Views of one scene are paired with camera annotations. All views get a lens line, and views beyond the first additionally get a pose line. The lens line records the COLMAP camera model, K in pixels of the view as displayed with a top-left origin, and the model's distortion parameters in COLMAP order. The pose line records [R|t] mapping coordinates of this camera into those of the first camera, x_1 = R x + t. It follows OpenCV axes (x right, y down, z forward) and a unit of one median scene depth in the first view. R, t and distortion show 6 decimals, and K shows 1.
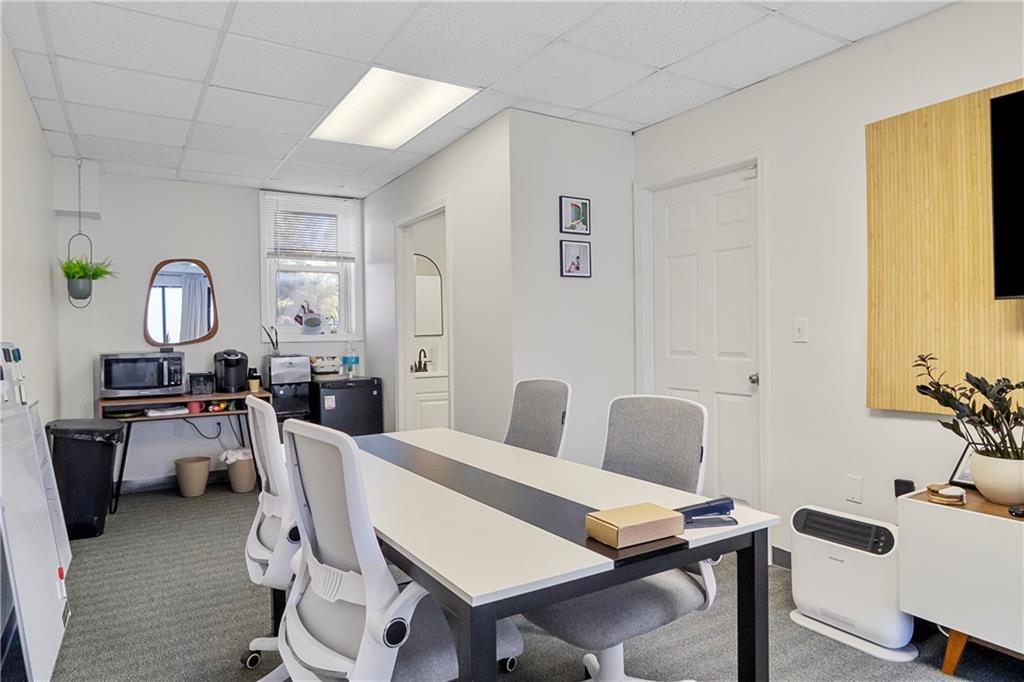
lens RADIAL K [[623.9, 0, 514.5], [0, 623.9, 336.1], [0, 0, 1]] dist [-0.006878, -0.000676]
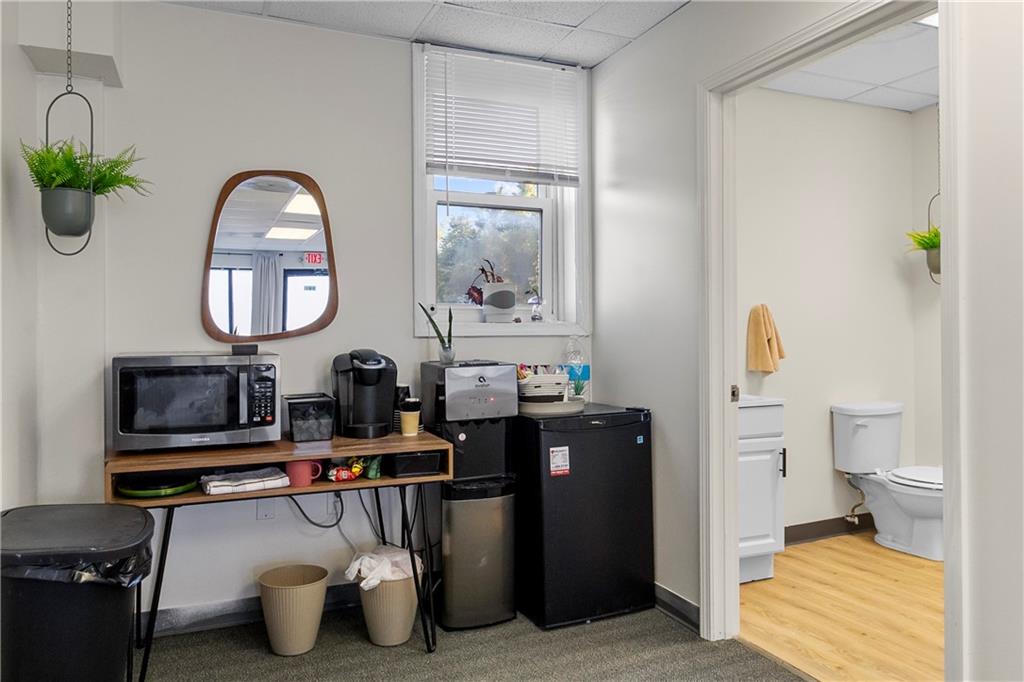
lens RADIAL K [[722.0, 0, 511.8], [0, 722.0, 334.5], [0, 0, 1]] dist [0.001105, 0.007380]
pose [[0.990404, 0.005894, -0.138075, -0.271134], [-0.006251, 0.999978, -0.002148, 0.010276], [0.138059, 0.002991, 0.990419, 0.464144]]
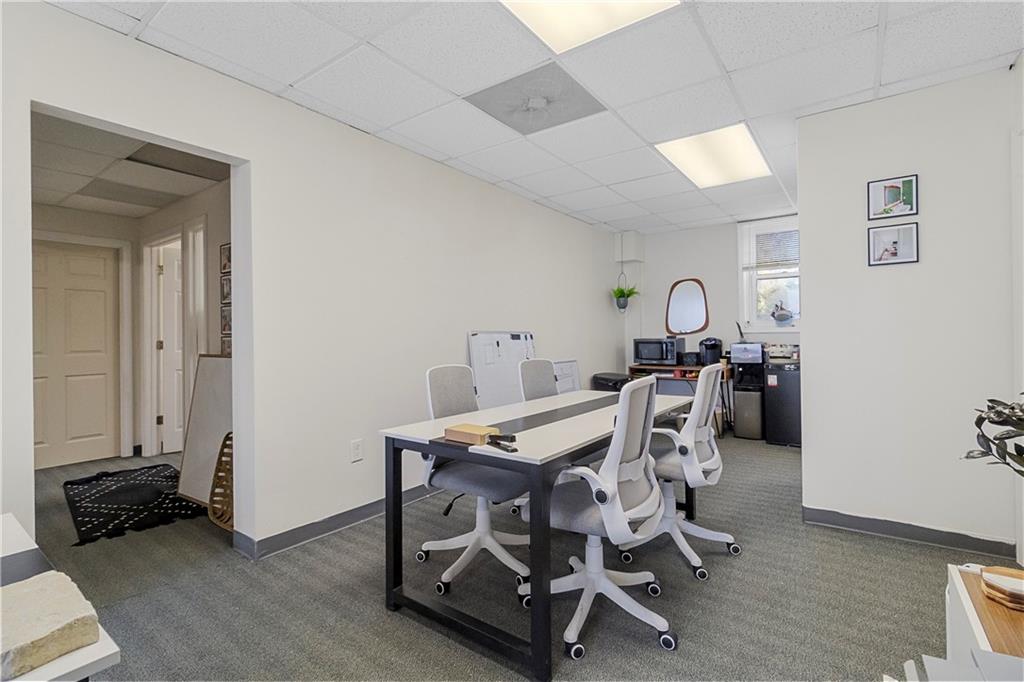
lens RADIAL K [[467.0, 0, 515.0], [0, 467.0, 336.5], [0, 0, 1]] dist [-0.001356, -0.000202]
pose [[0.370520, 0.012785, -0.928737, 0.416778], [0.003878, 0.999875, 0.015311, 0.000300], [0.928816, -0.009275, 0.370424, 0.170065]]
